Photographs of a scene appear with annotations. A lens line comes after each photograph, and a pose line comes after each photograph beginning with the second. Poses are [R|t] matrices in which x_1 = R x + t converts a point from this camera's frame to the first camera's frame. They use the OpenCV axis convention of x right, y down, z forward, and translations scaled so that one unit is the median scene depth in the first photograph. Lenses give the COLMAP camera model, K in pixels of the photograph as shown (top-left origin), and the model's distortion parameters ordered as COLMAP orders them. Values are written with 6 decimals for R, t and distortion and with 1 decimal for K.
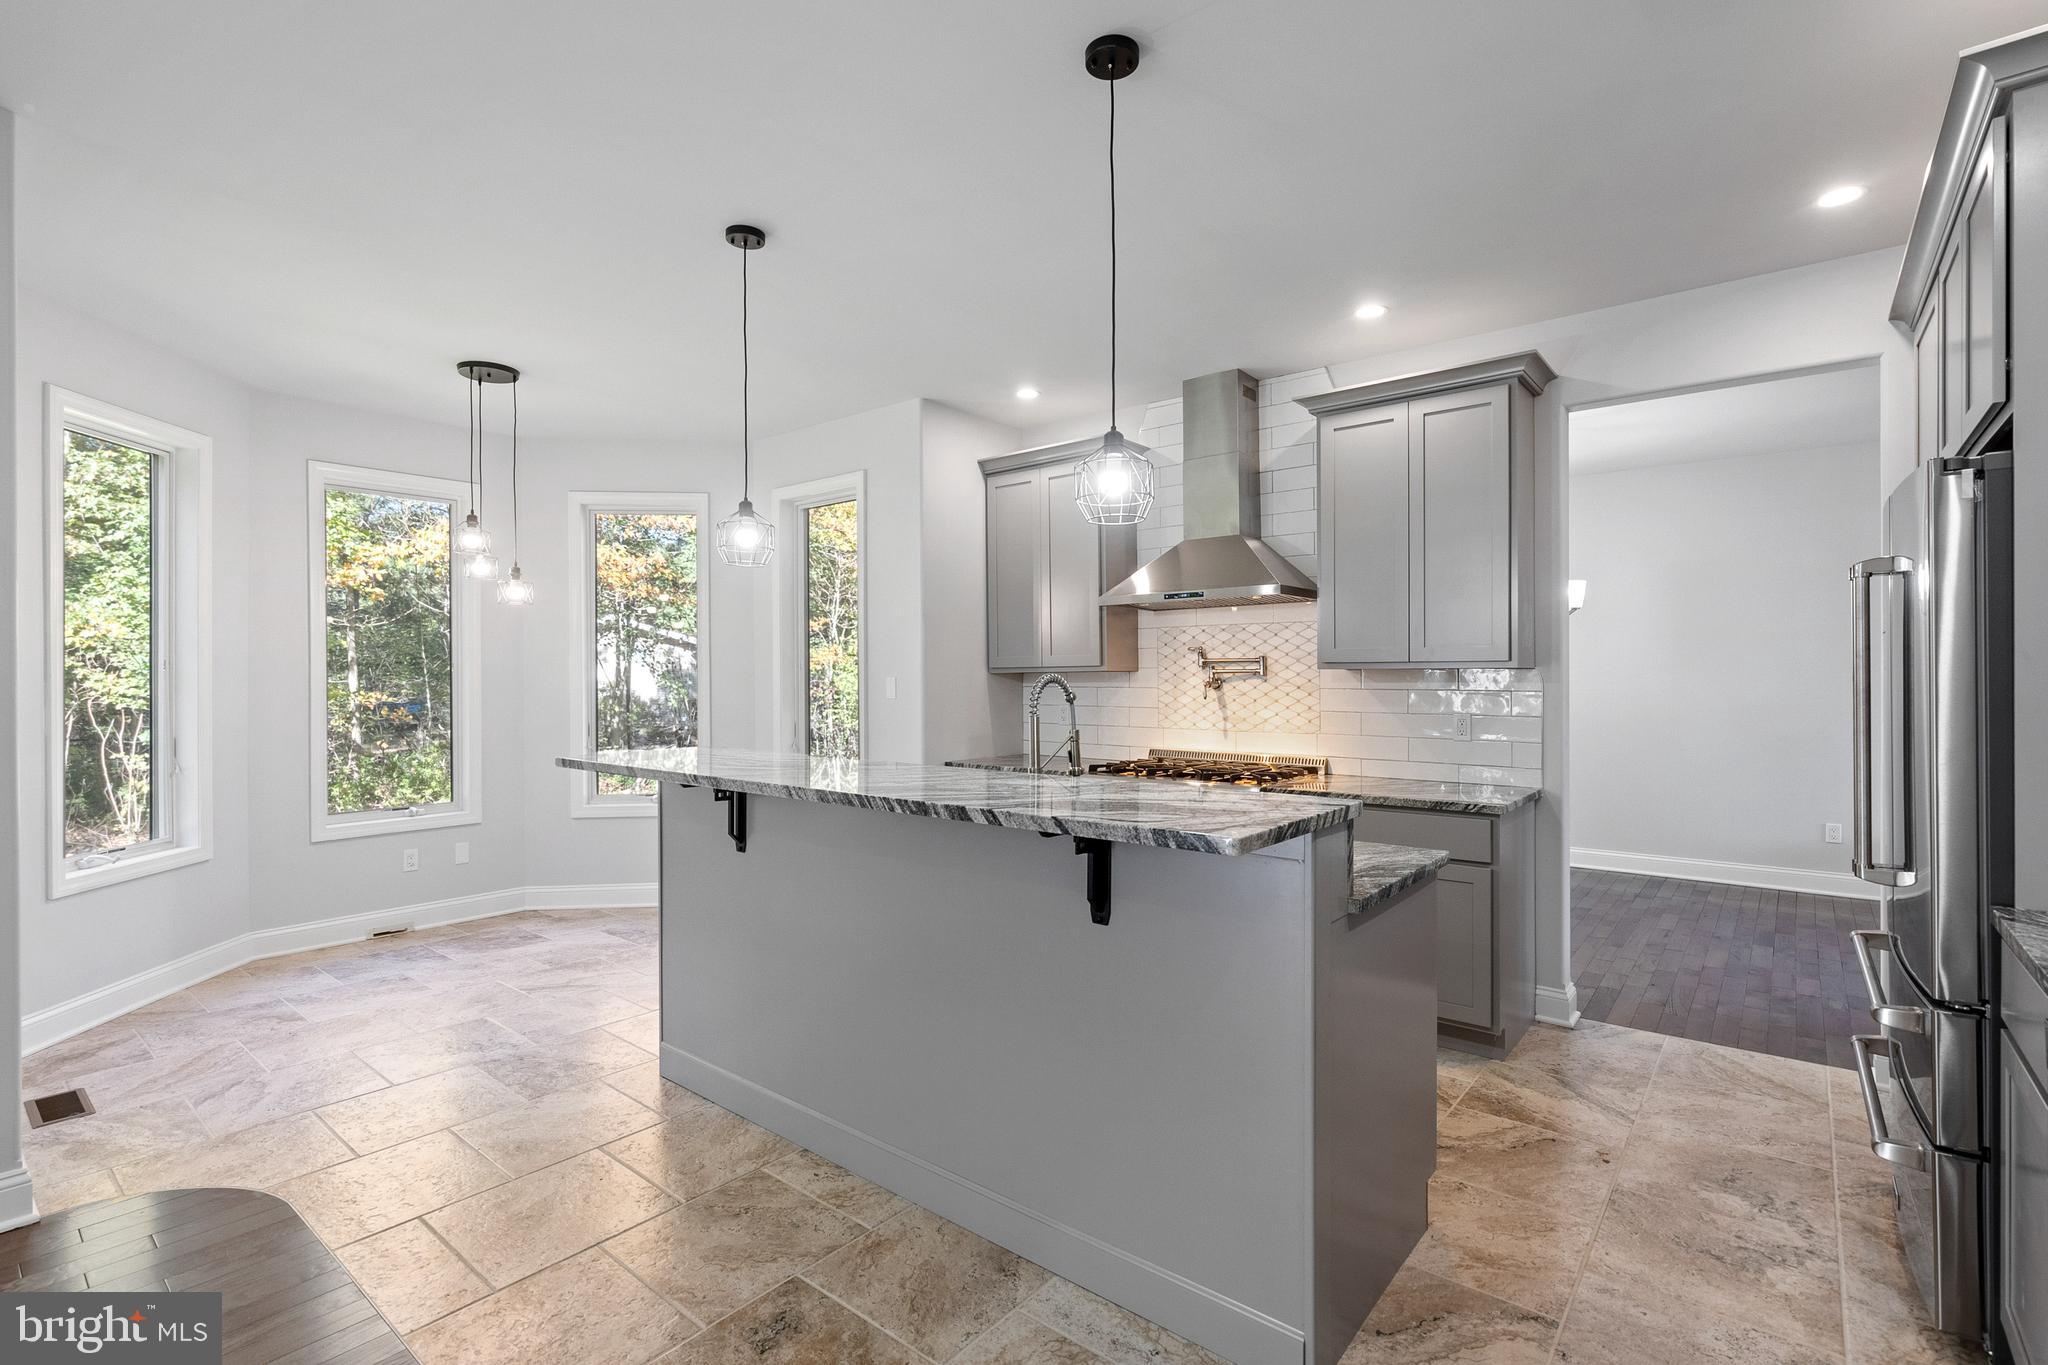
lens RADIAL K [[948.8, 0, 1014.2], [0, 948.8, 674.6], [0, 0, 1]] dist [-0.000131, 0.000357]
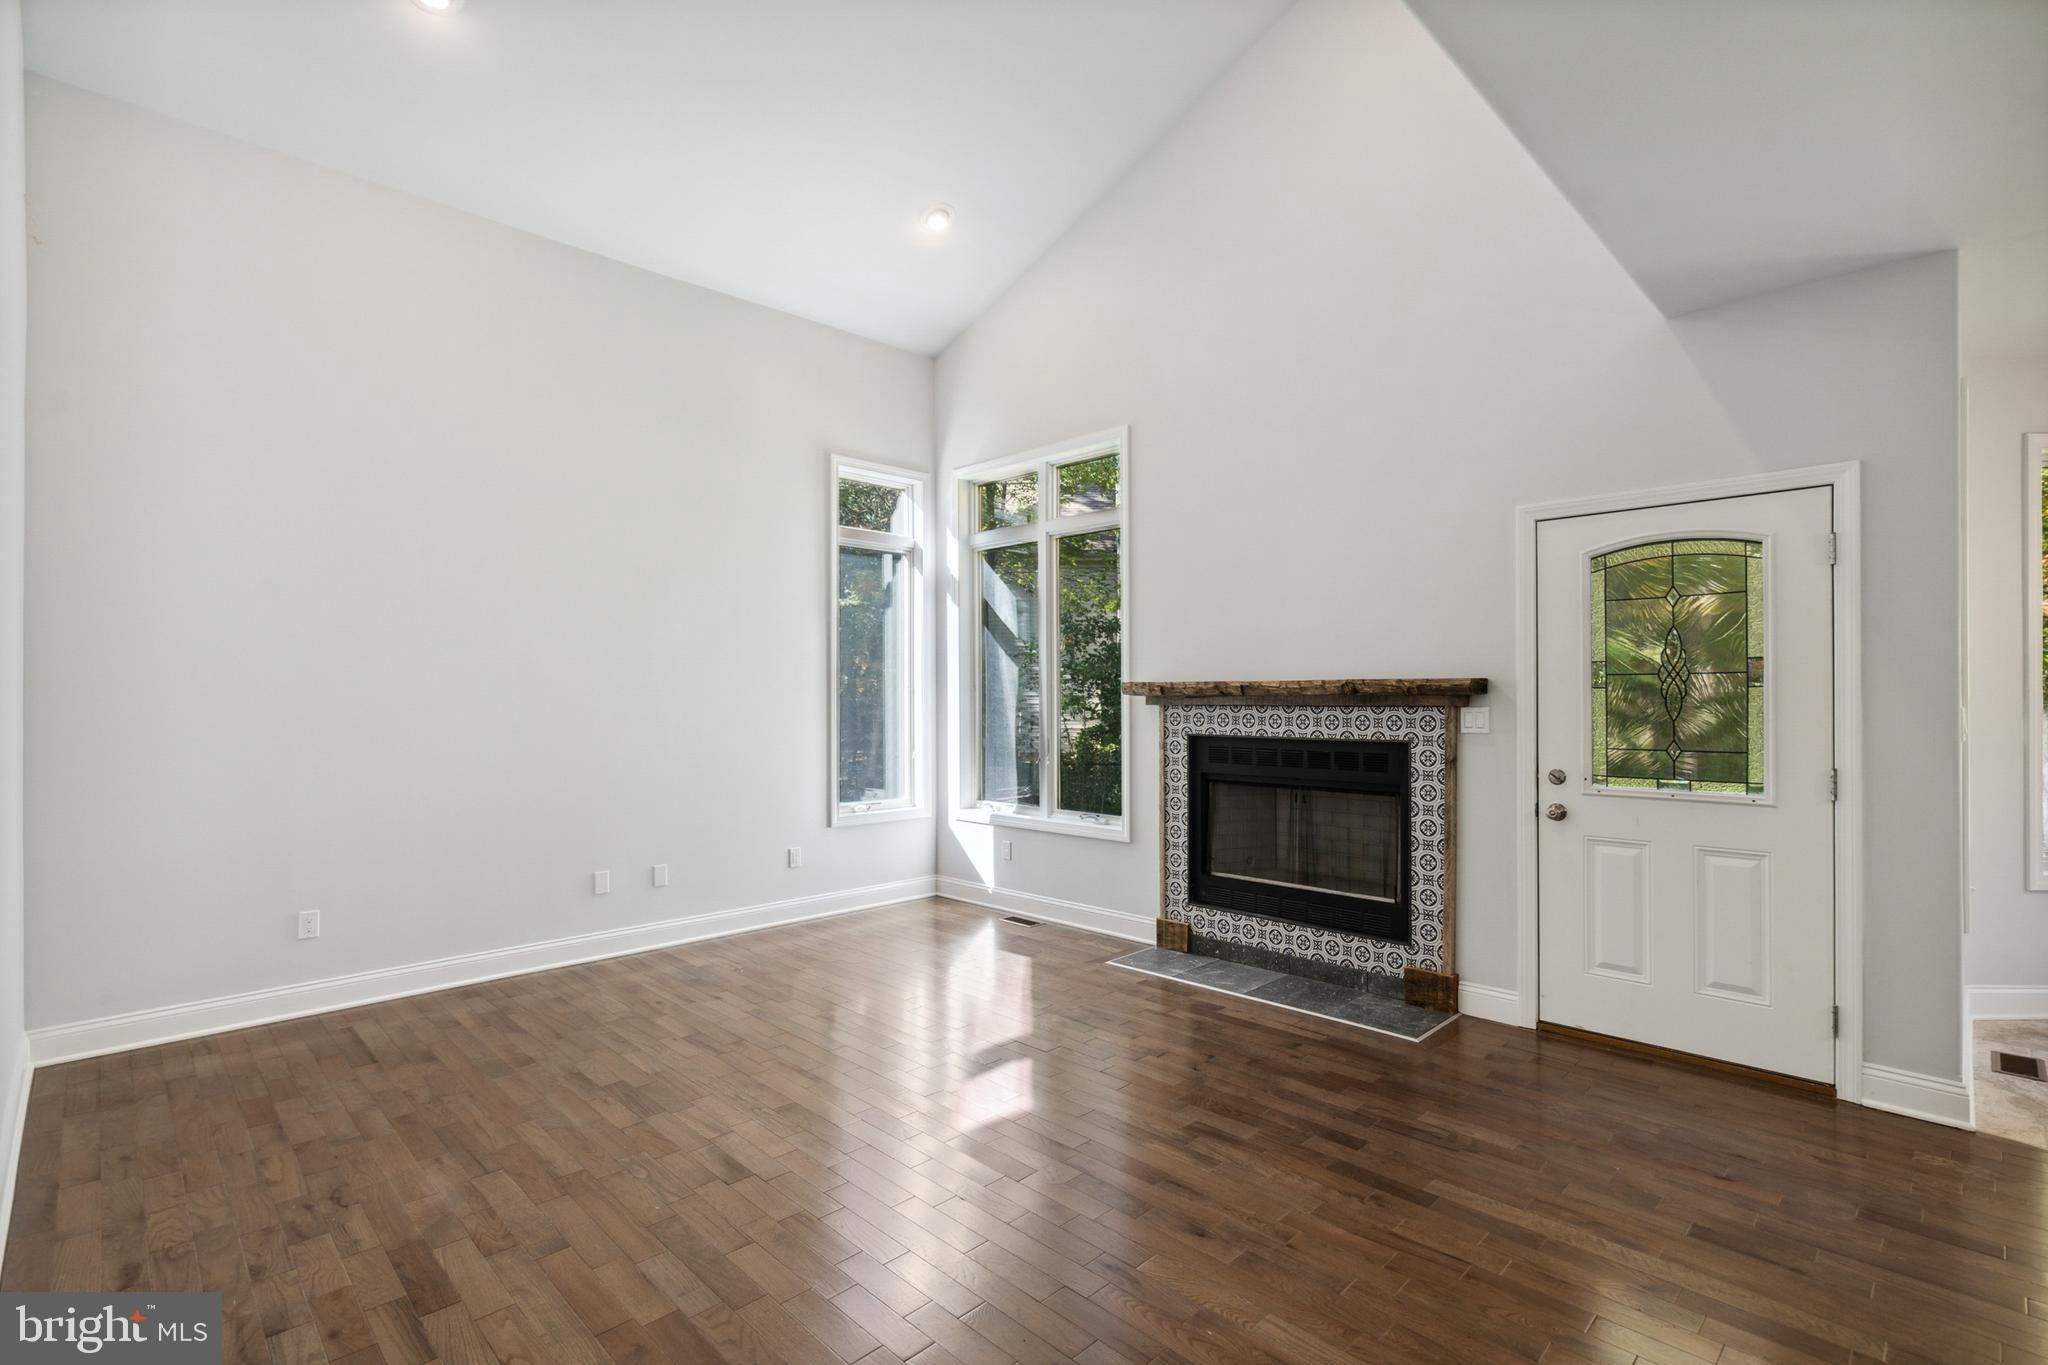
lens RADIAL K [[944.9, 0, 1022.6], [0, 944.9, 690.4], [0, 0, 1]] dist [-0.001599, 0.000055]
pose [[-0.097267, -0.007827, -0.995228, 0.170238], [0.006090, 0.999946, -0.008459, -0.000196], [0.995240, -0.006883, -0.097214, -0.062242]]
